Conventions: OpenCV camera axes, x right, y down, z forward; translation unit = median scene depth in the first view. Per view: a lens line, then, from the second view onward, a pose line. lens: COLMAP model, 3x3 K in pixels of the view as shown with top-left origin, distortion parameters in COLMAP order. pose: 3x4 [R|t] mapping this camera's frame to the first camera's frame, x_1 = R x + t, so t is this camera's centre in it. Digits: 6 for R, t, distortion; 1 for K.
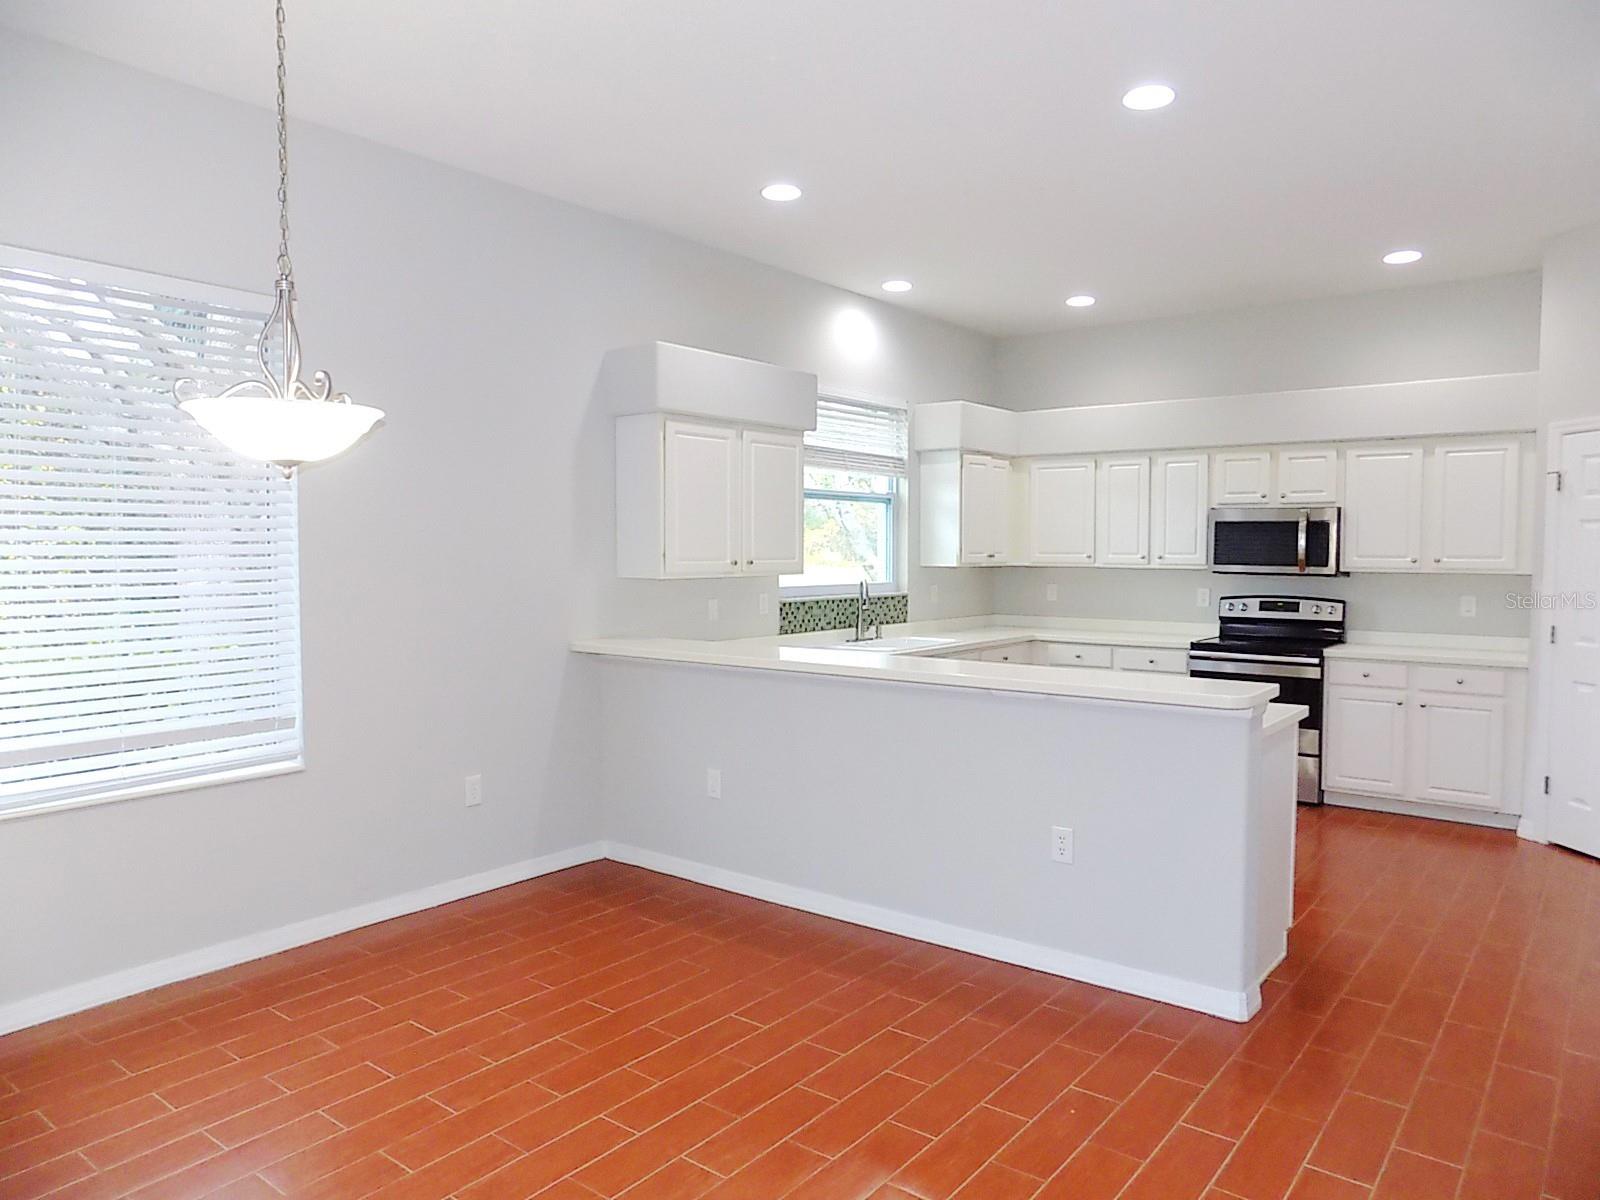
lens RADIAL K [[1080.5, 0, 800.0], [0, 1080.5, 600.0], [0, 0, 1]] dist [-0.067473, 0.072013]
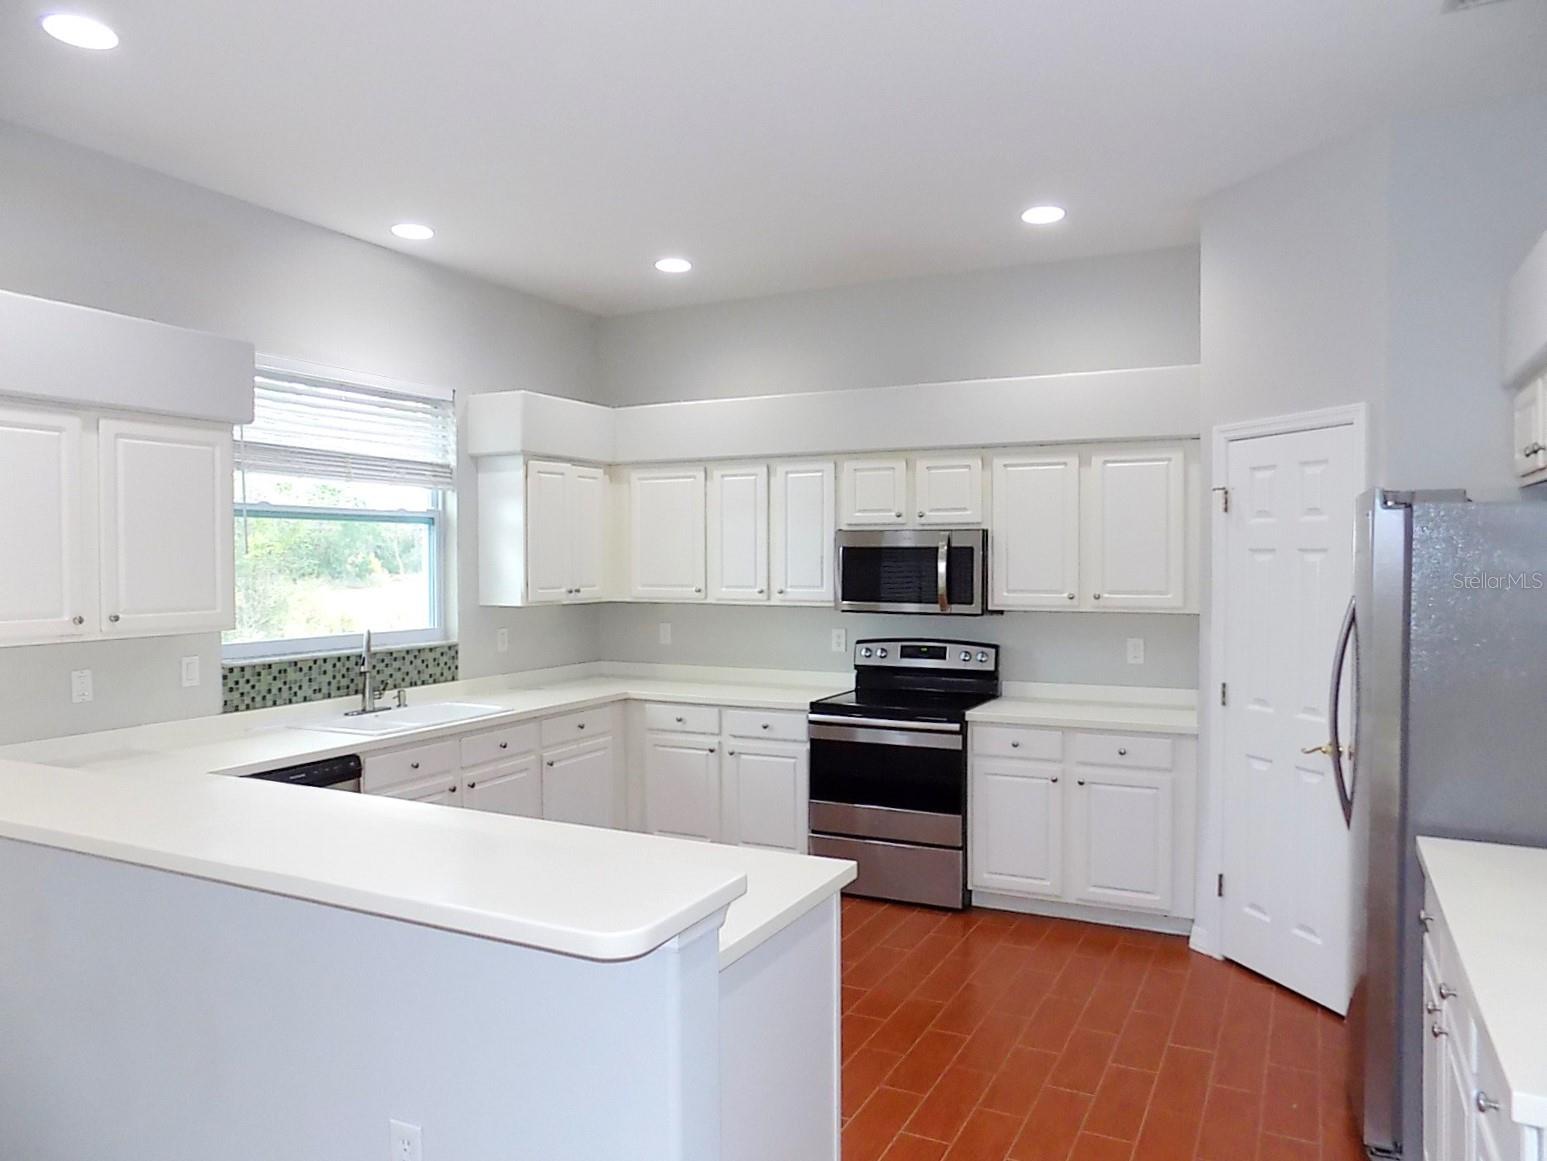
lens RADIAL K [[1083.0, 0, 773.5], [0, 1083.0, 580.5], [0, 0, 1]] dist [-0.047128, 0.002884]
pose [[0.979802, -0.008805, 0.199777, 0.181442], [0.014444, 0.999537, -0.026789, -0.028391], [-0.199449, 0.029133, 0.979475, 0.231997]]
